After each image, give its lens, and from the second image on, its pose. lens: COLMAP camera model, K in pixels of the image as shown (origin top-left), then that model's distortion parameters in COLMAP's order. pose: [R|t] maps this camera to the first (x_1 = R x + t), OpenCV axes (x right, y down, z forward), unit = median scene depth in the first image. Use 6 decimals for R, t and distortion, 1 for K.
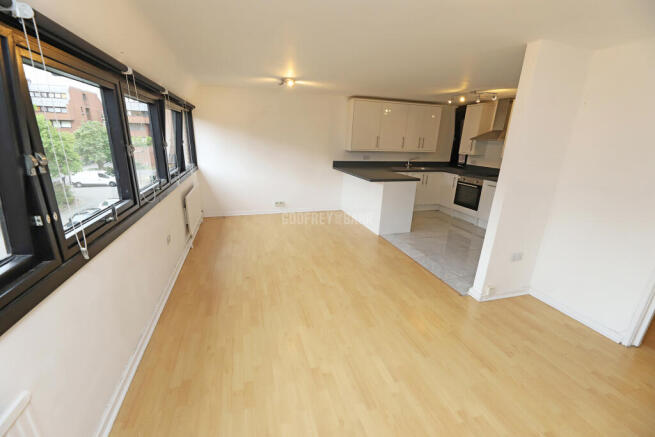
lens RADIAL K [[262.5, 0, 327.5], [0, 262.5, 218.5], [0, 0, 1]] dist [-0.017427, -0.000142]
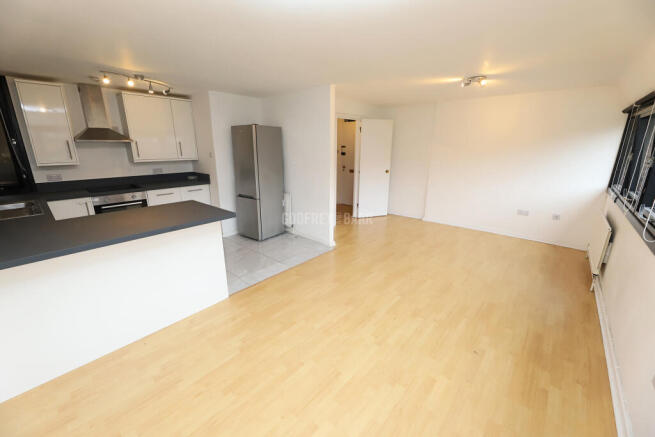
lens RADIAL K [[262.5, 0, 327.5], [0, 262.5, 218.5], [0, 0, 1]] dist [-0.017427, -0.000142]
pose [[-0.510398, -0.261961, 0.819067, -0.481796], [0.245459, 0.868466, 0.430716, -0.385098], [-0.824163, 0.420884, -0.378963, 1.204849]]
